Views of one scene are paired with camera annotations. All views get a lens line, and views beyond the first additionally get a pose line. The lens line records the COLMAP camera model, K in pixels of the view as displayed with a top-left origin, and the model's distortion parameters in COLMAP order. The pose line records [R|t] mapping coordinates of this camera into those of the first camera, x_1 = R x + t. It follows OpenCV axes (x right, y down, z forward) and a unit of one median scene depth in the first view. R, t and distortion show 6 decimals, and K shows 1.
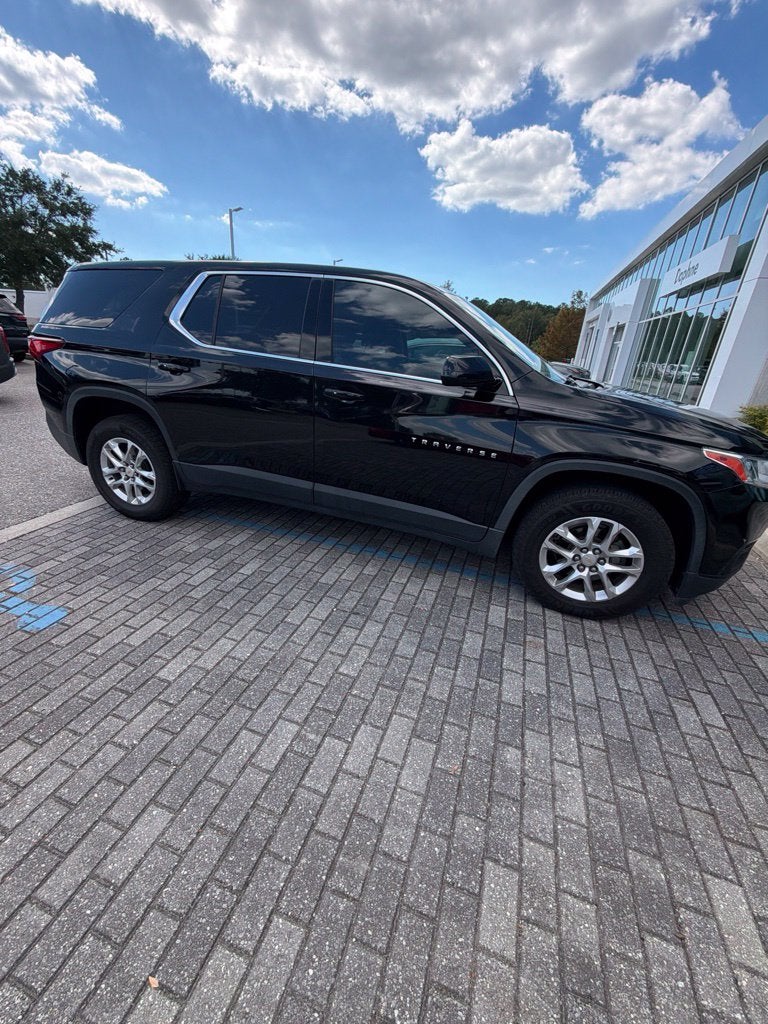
lens RADIAL K [[409.9, 0, 382.8], [0, 409.9, 508.4], [0, 0, 1]] dist [-0.000012, 0.000042]
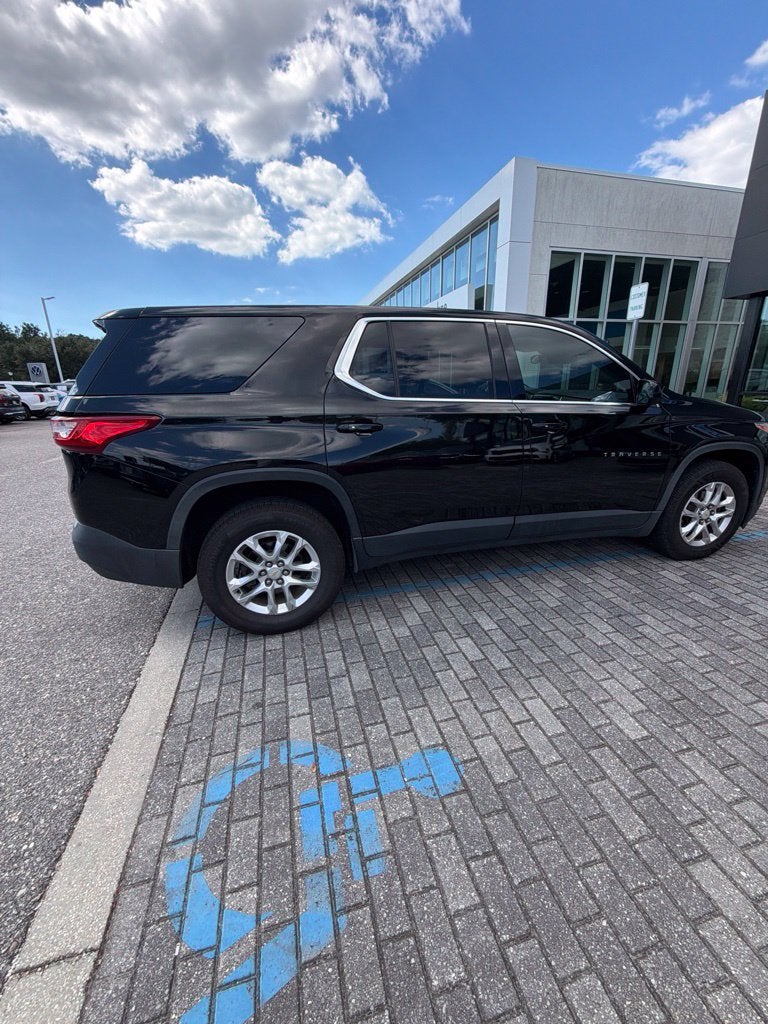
lens RADIAL K [[409.9, 0, 382.8], [0, 409.9, 508.4], [0, 0, 1]] dist [-0.000012, 0.000042]
pose [[0.833552, -0.245375, 0.494957, -1.062096], [0.280810, 0.959759, 0.002891, -0.199122], [-0.475749, 0.136580, 0.868912, 0.308993]]
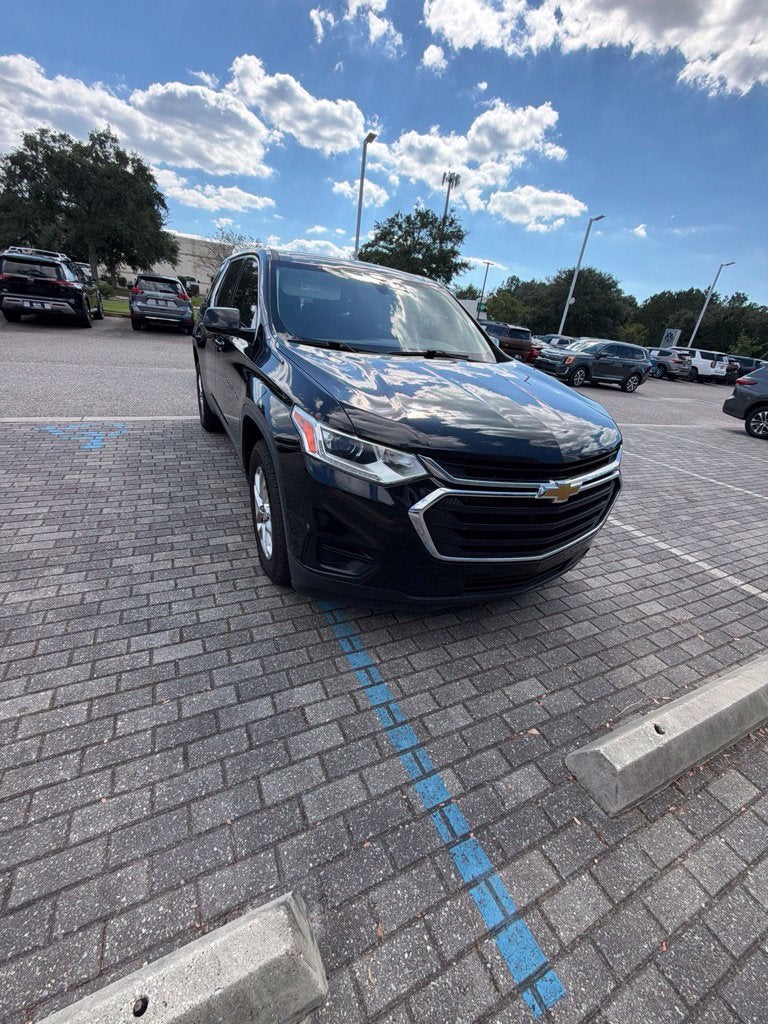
lens RADIAL K [[407.1, 0, 383.4], [0, 407.1, 510.0], [0, 0, 1]] dist [0.000055, -0.000147]
pose [[0.705803, 0.311285, -0.636352, 1.322597], [-0.325574, 0.940332, 0.098877, -0.075555], [0.629161, 0.137392, 0.765036, 0.404521]]
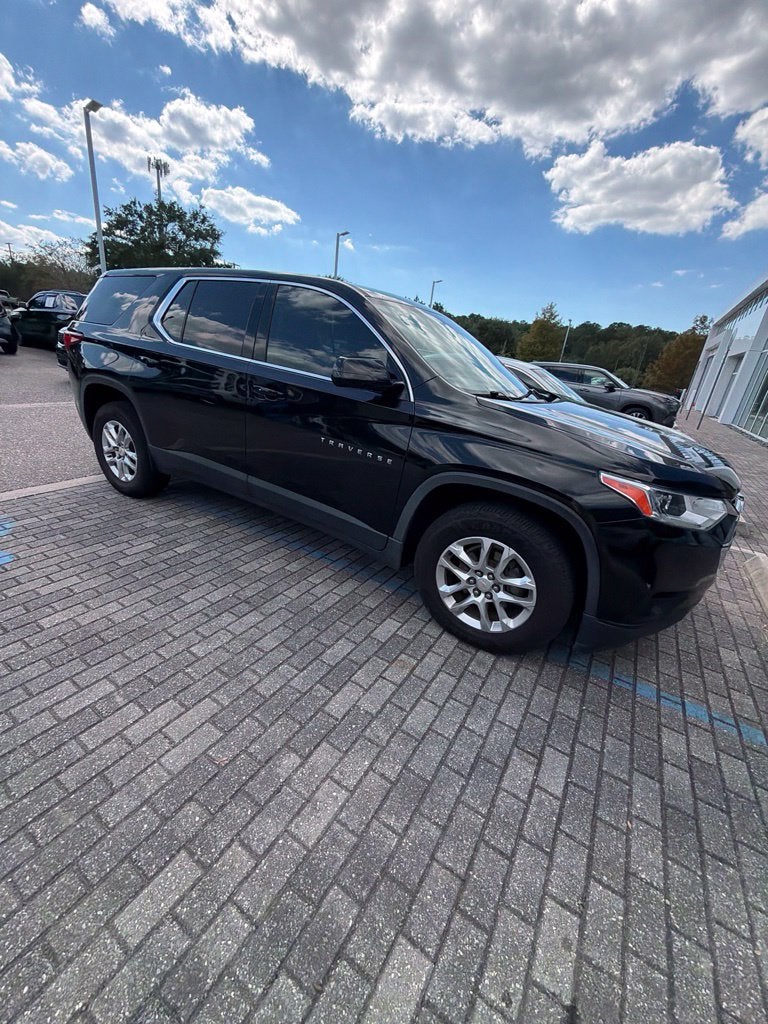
lens RADIAL K [[409.9, 0, 382.8], [0, 409.9, 508.4], [0, 0, 1]] dist [-0.000012, 0.000042]
pose [[0.973472, 0.117116, -0.196560, 0.435398], [-0.124694, 0.991839, -0.026591, 0.008784], [0.191841, 0.050396, 0.980131, 0.049221]]
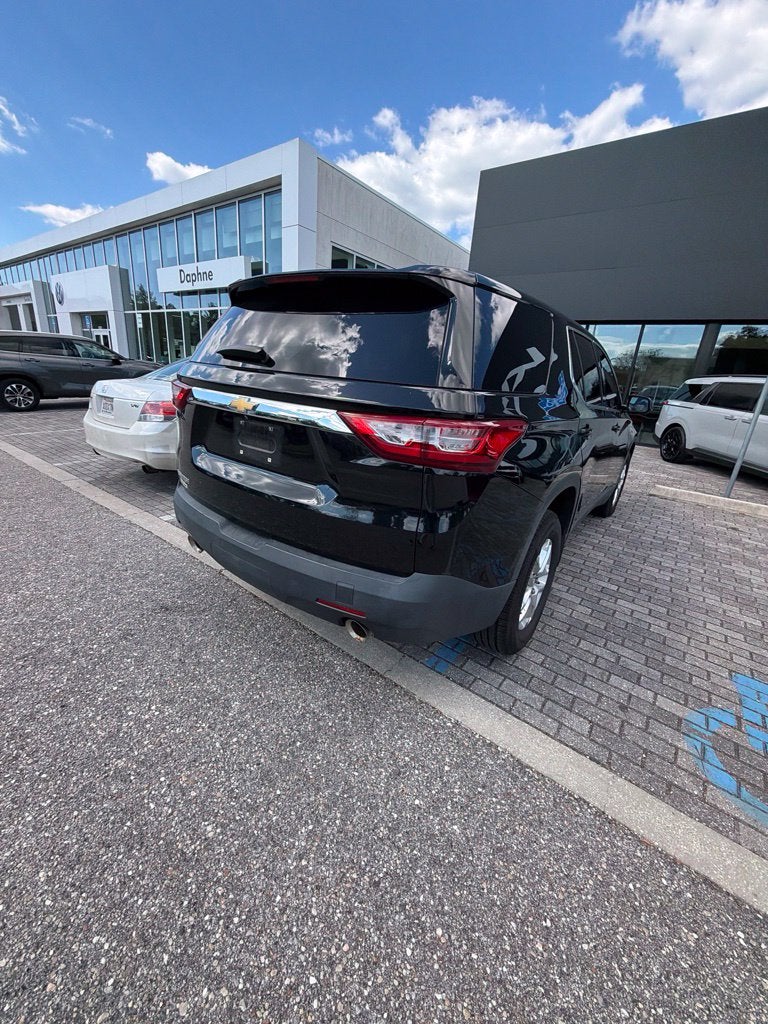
lens RADIAL K [[407.1, 0, 383.4], [0, 407.1, 510.0], [0, 0, 1]] dist [0.000055, -0.000147]
pose [[0.327009, -0.346435, 0.879231, -1.722088], [0.305795, 0.919118, 0.248419, -0.625525], [-0.894178, 0.187629, 0.406498, 1.225604]]
